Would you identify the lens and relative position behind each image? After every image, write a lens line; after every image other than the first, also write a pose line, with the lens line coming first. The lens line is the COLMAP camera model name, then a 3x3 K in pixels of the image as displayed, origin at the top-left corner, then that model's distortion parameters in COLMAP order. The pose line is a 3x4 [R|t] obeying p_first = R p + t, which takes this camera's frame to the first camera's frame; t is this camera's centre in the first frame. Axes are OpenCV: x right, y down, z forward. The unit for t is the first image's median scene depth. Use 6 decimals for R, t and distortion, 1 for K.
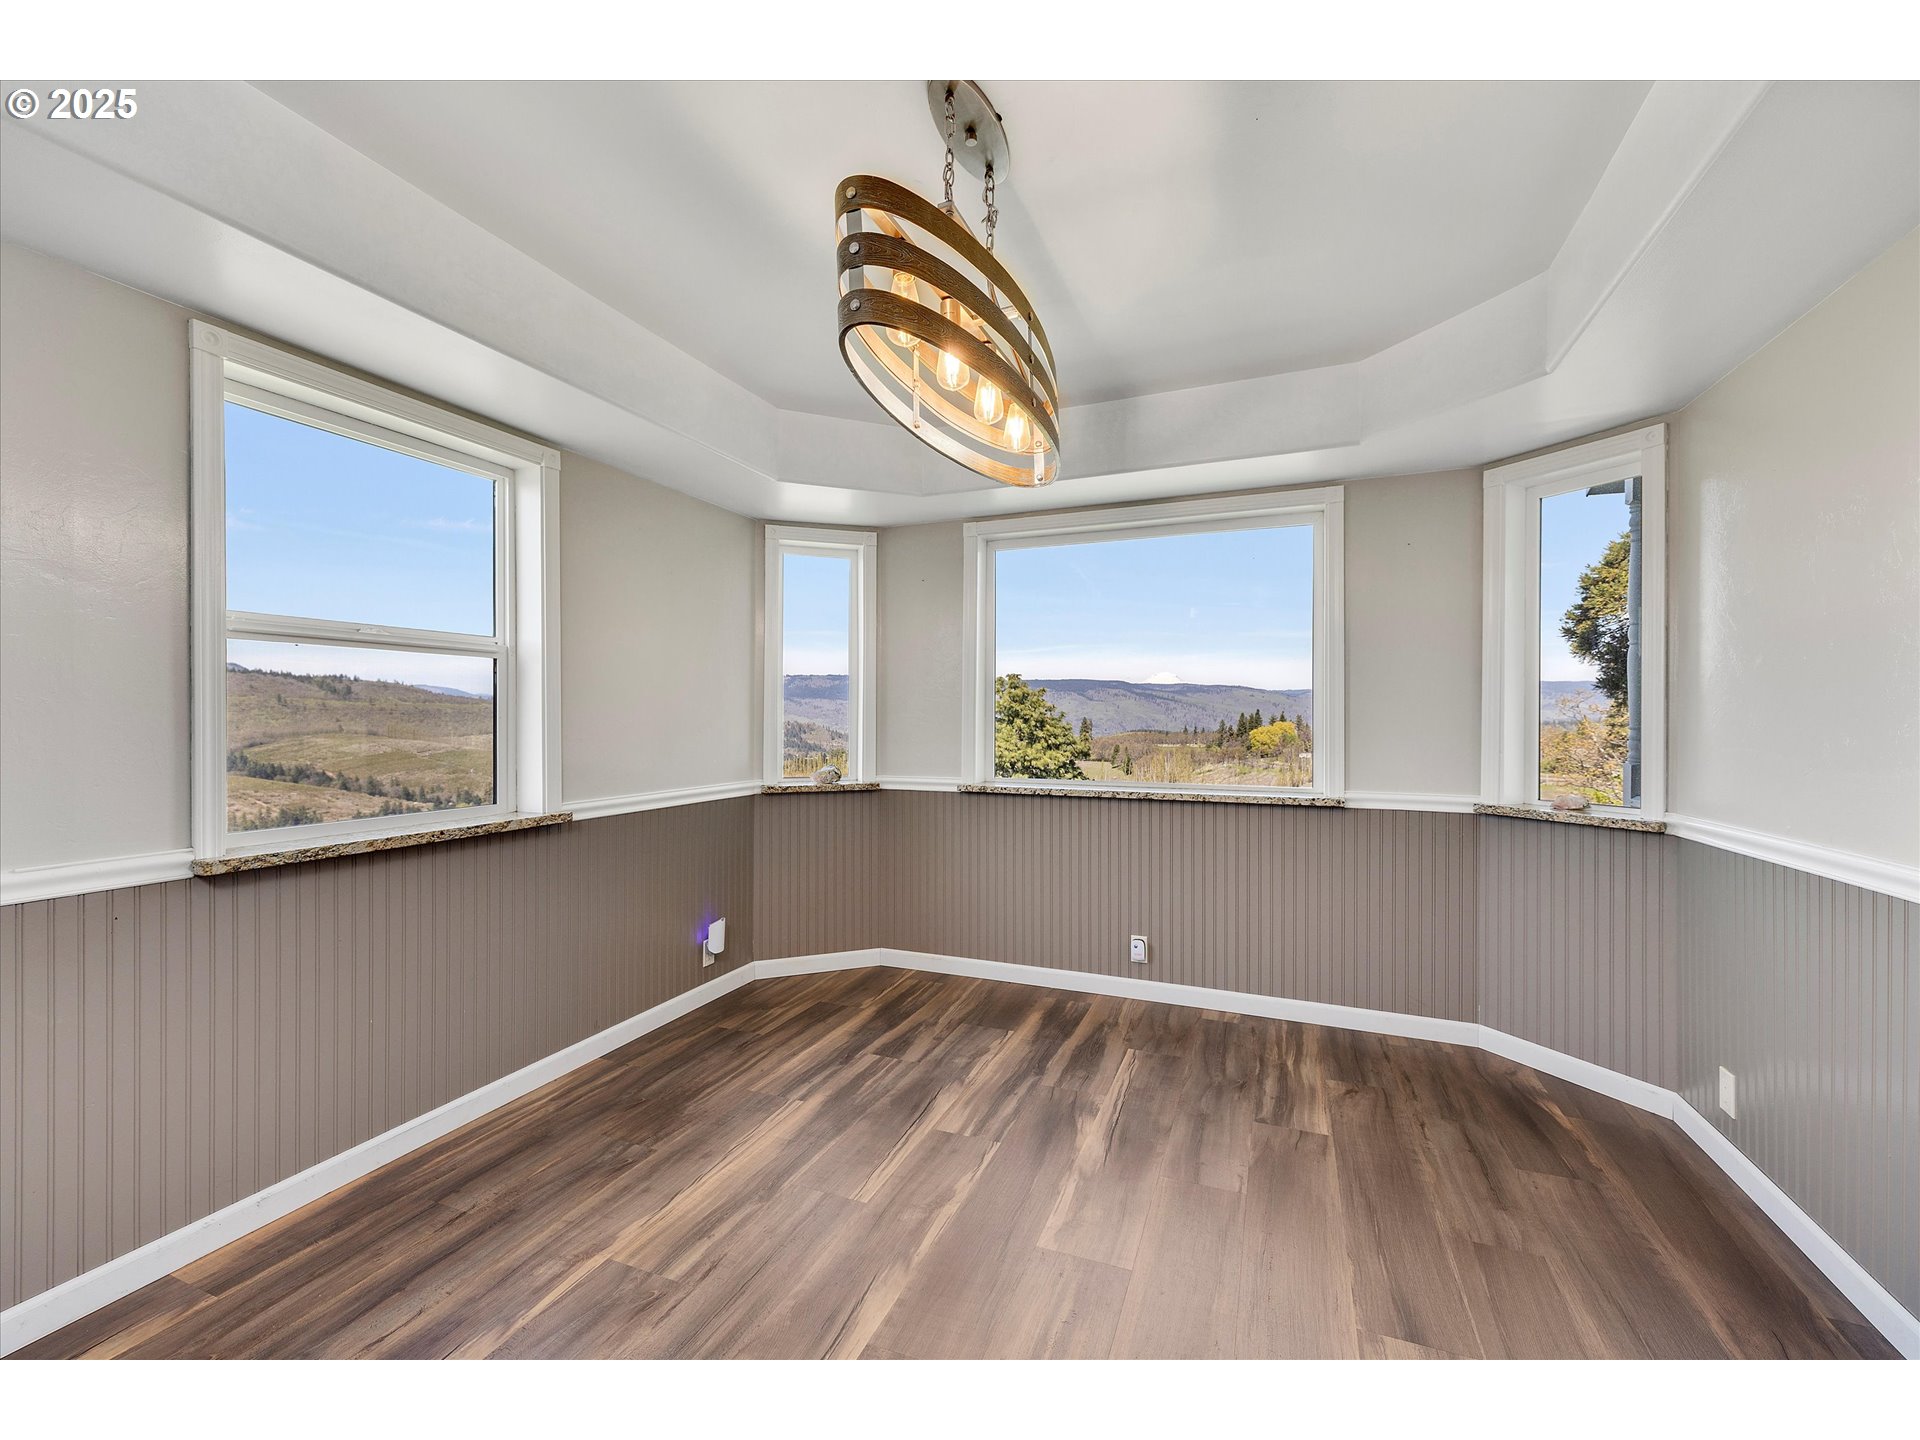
lens RADIAL K [[811.9, 0, 946.7], [0, 811.9, 723.6], [0, 0, 1]] dist [0.000085, 0.000381]
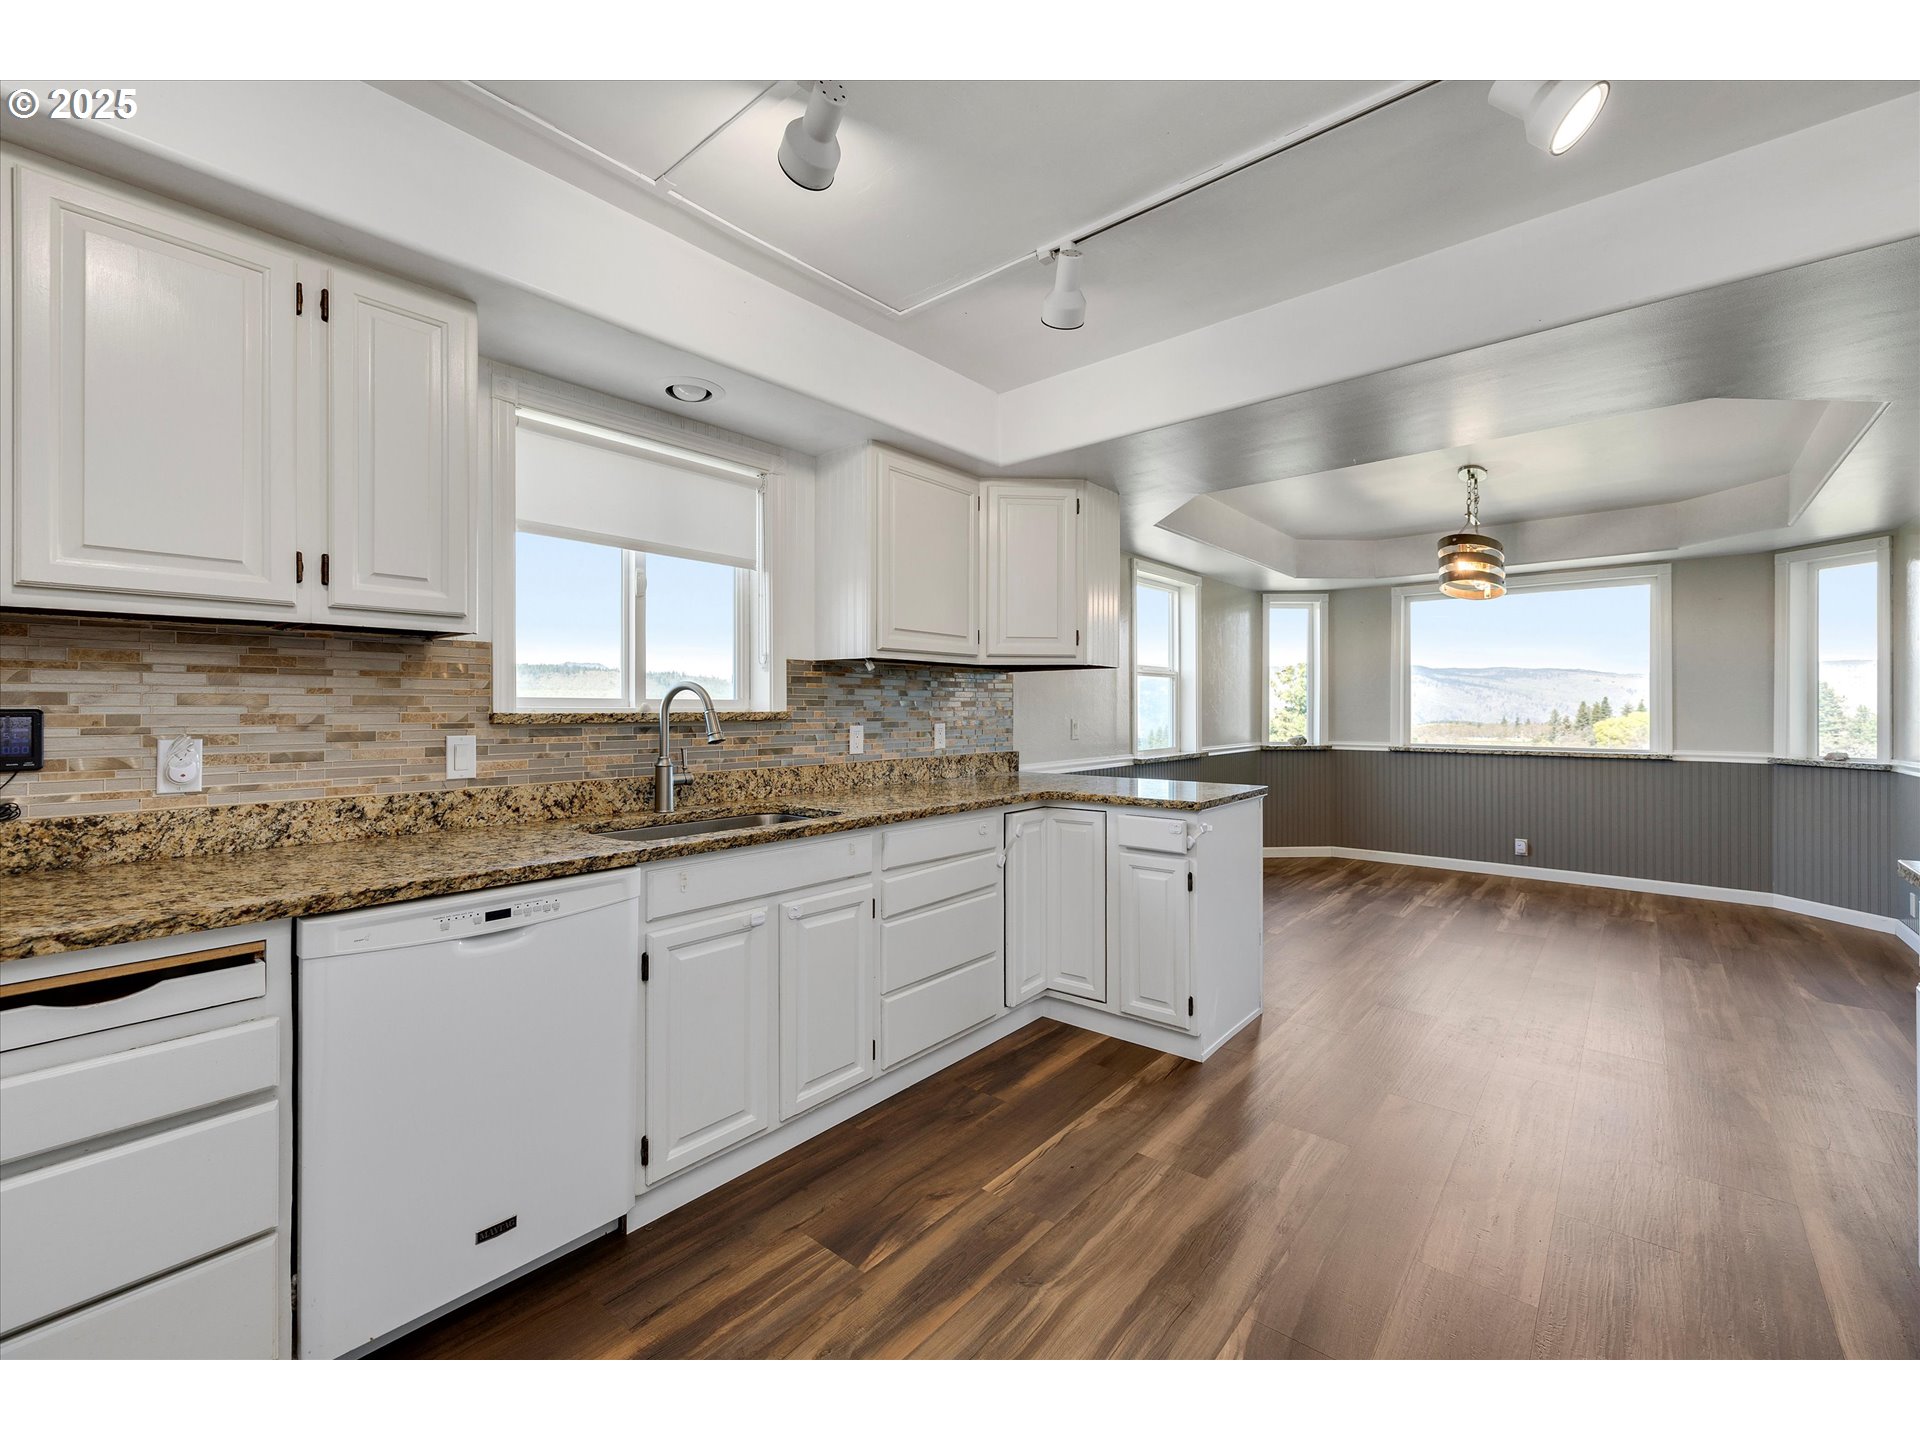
lens RADIAL K [[811.9, 0, 944.0], [0, 811.9, 710.0], [0, 0, 1]] dist [0.000085, 0.000381]
pose [[0.949955, -0.000761, -0.312387, -0.374344], [-0.000620, 0.999990, -0.004324, 0.009515], [0.312387, 0.004301, 0.949945, -0.964466]]
